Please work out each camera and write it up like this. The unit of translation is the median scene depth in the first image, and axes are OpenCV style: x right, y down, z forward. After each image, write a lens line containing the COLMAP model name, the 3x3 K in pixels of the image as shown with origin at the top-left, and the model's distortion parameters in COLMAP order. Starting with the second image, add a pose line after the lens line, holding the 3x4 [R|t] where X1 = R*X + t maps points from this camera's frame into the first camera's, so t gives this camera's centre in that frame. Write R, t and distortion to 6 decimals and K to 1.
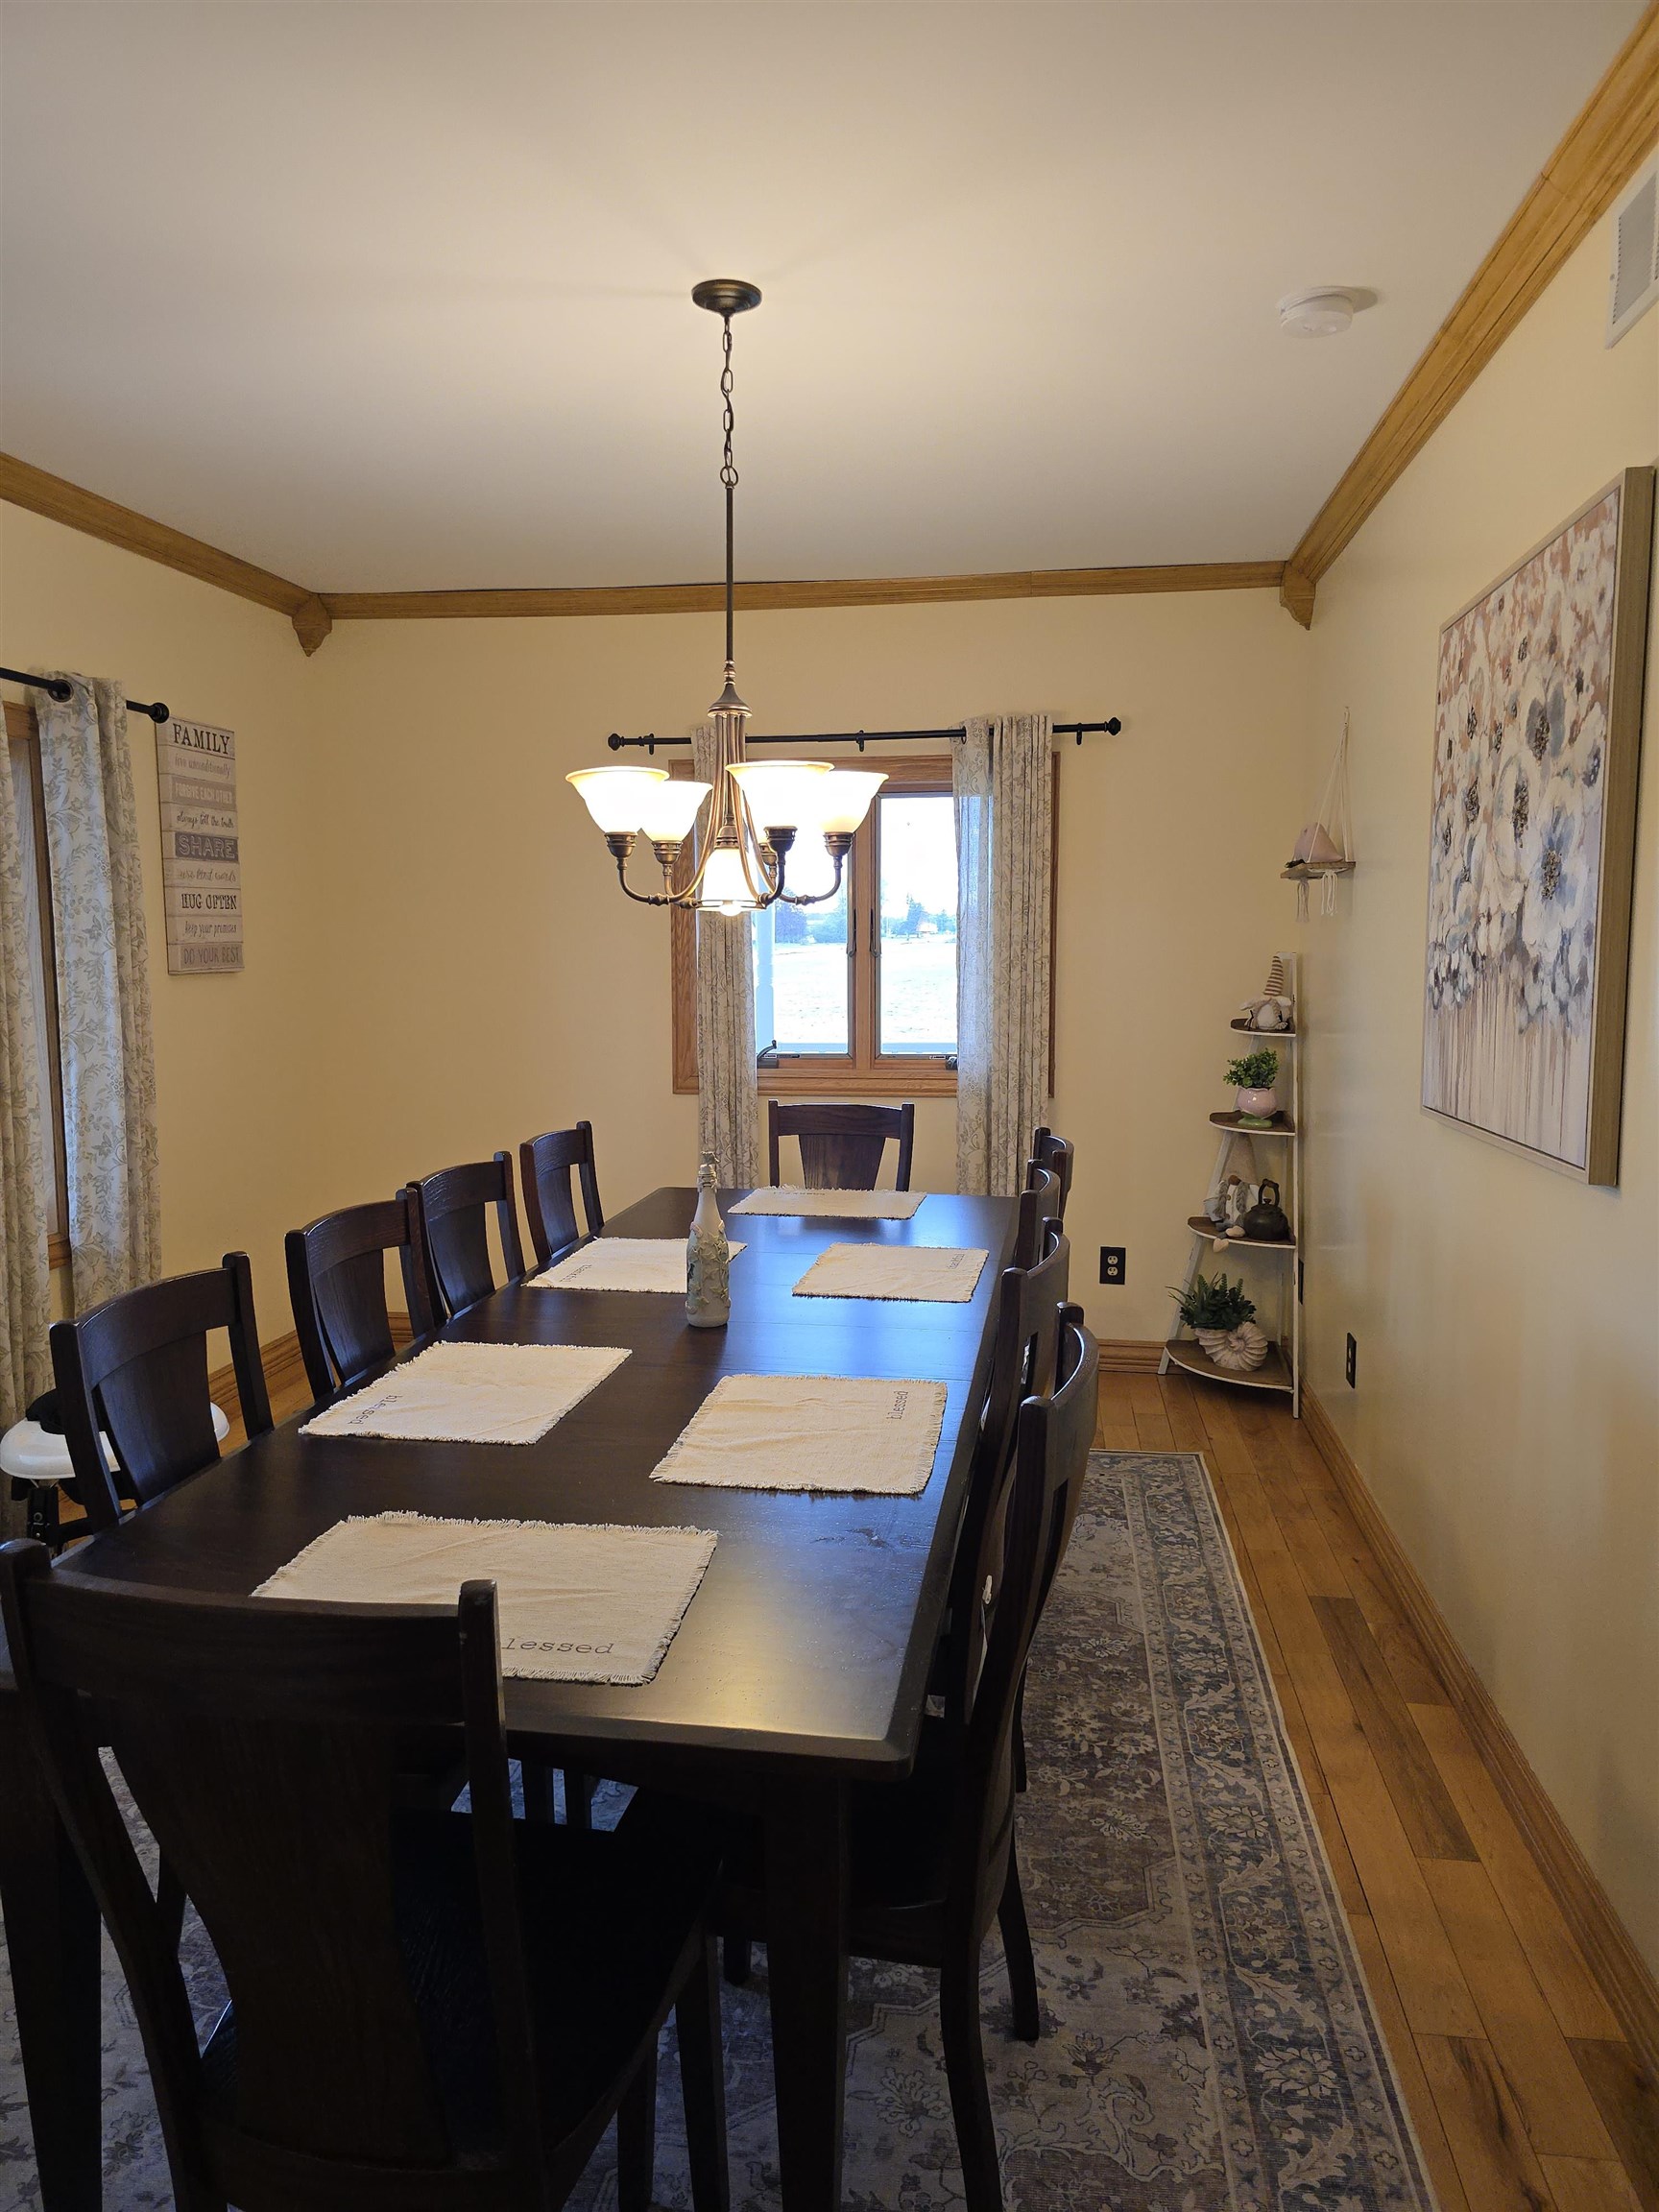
lens RADIAL K [[1493.0, 0, 829.6], [0, 1493.0, 1107.5], [0, 0, 1]] dist [0.013042, -0.009413]
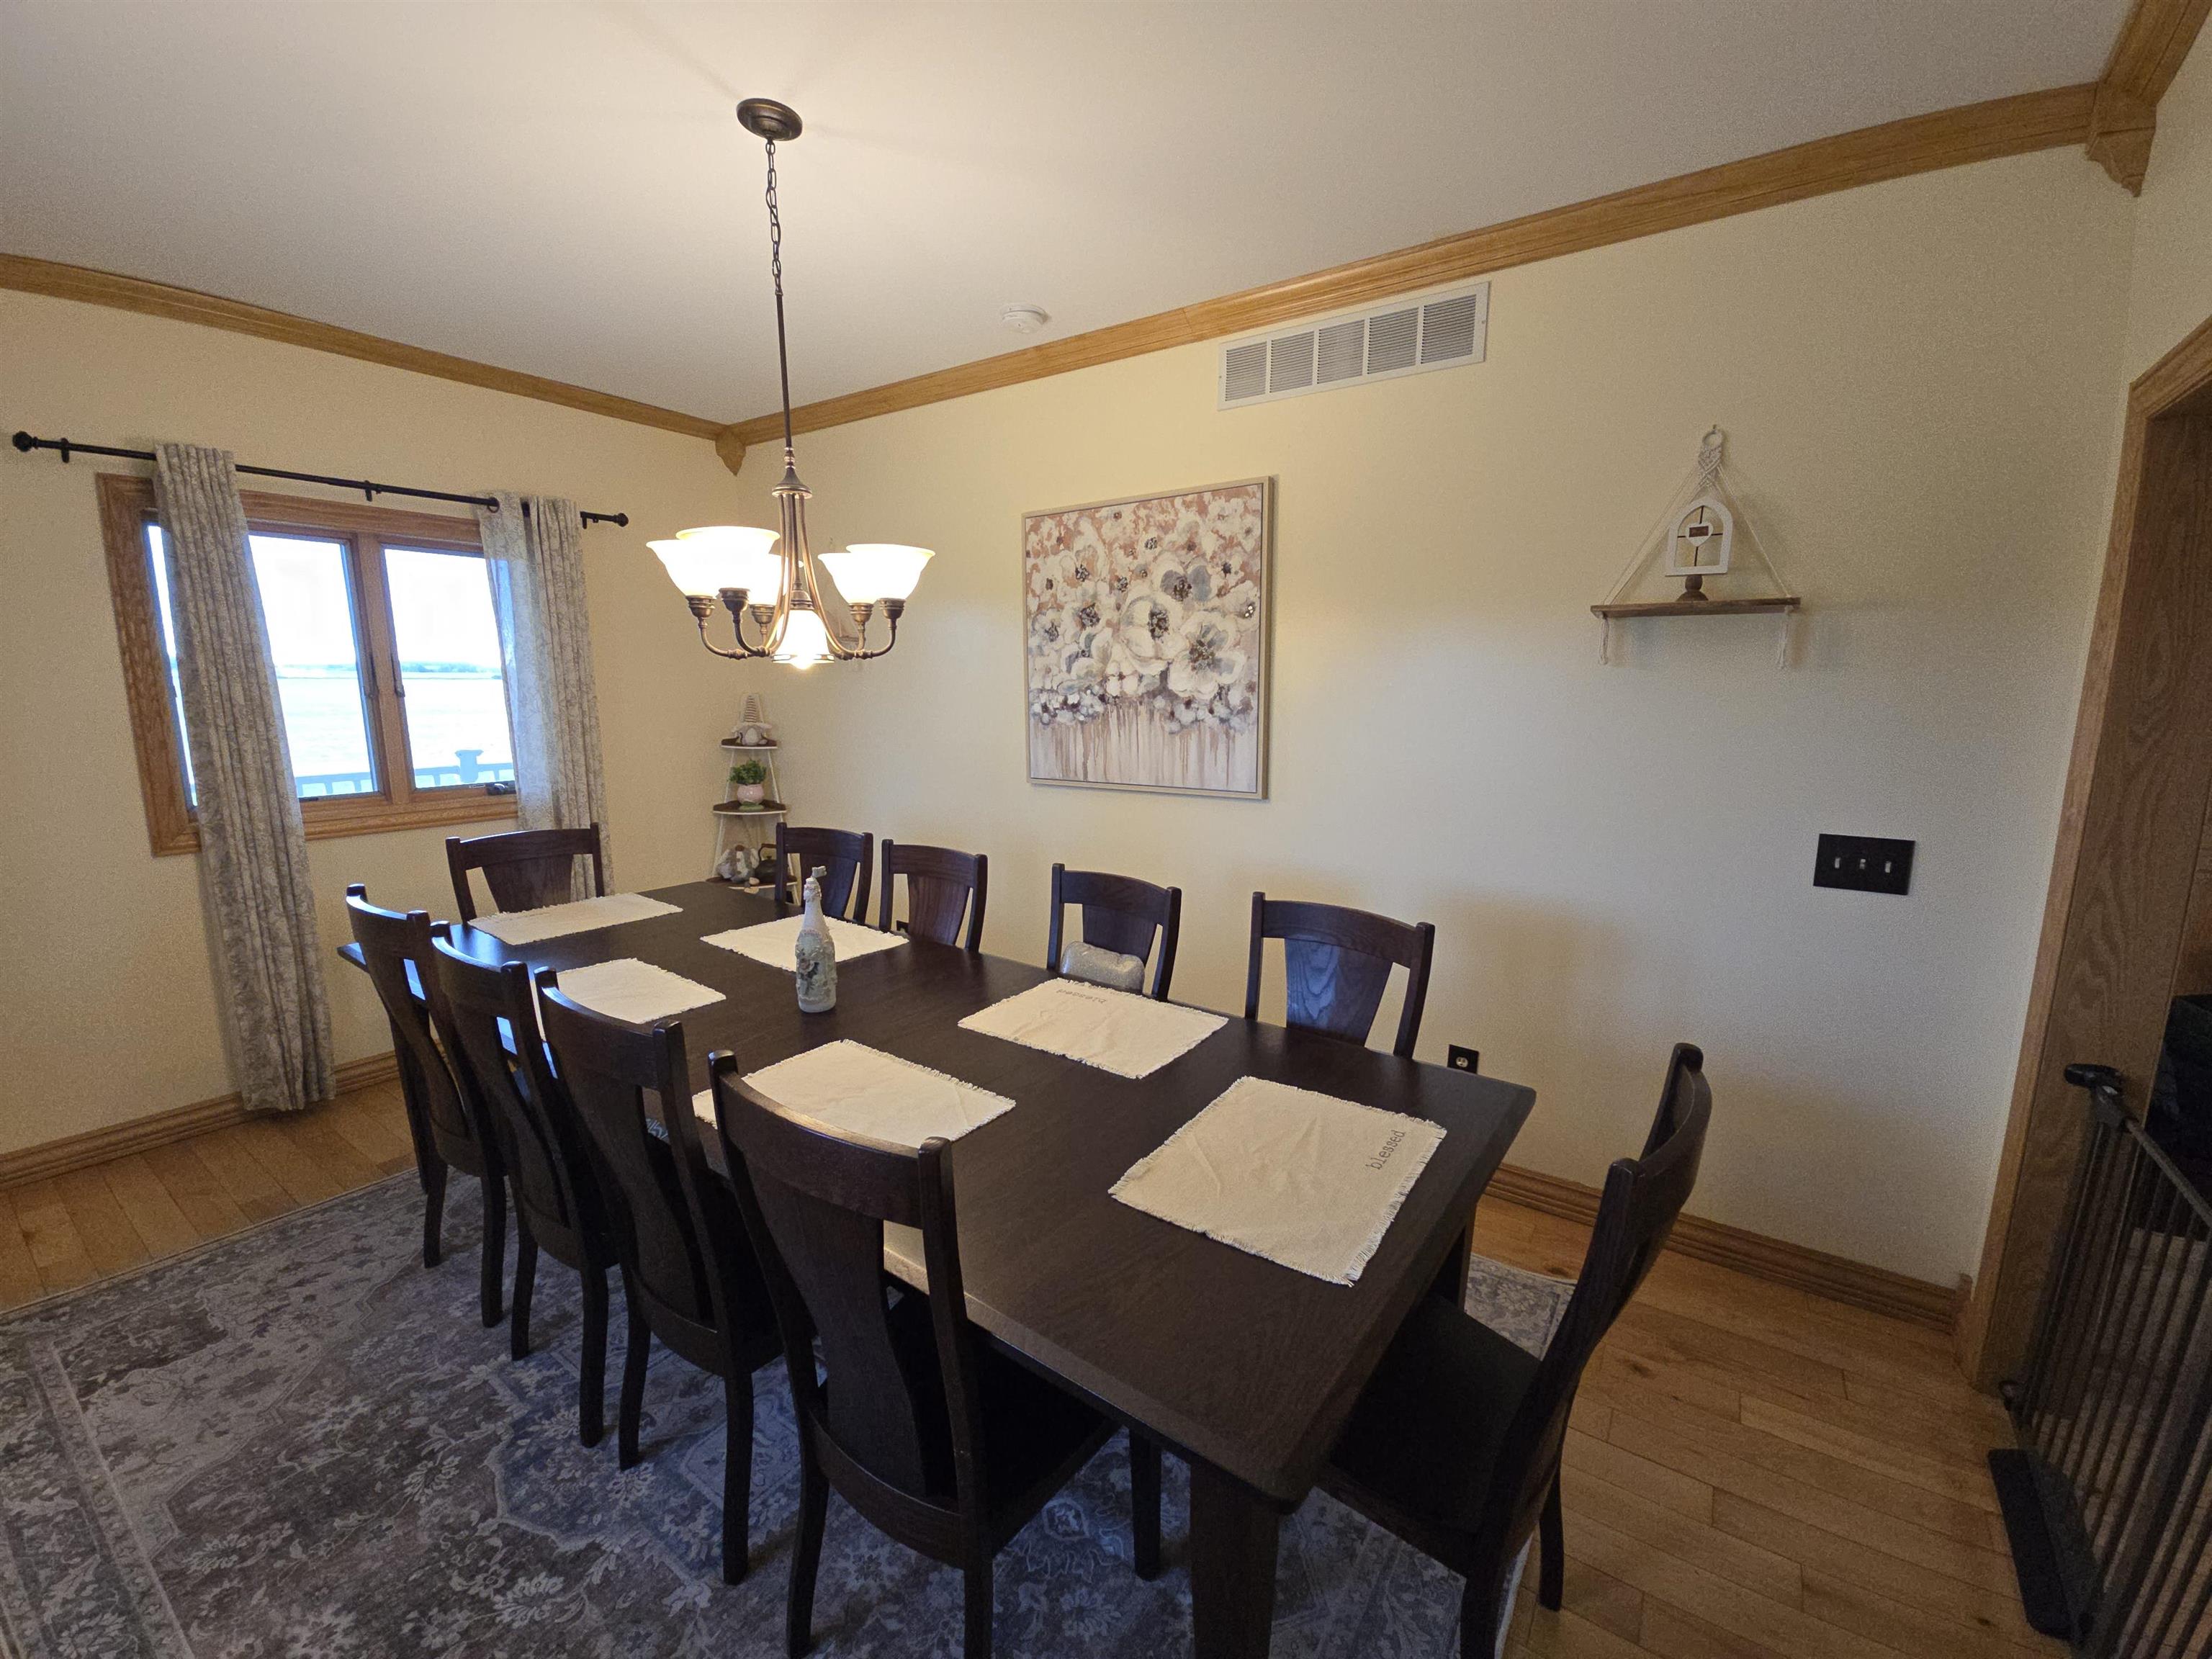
lens RADIAL K [[905.2, 0, 1114.2], [0, 905.2, 824.5], [0, 0, 1]] dist [0.014679, -0.000531]
pose [[0.444592, -0.133847, 0.885677, -0.399901], [0.094429, 0.990266, 0.102252, -0.035529], [-0.890742, 0.038173, 0.452903, 0.295173]]
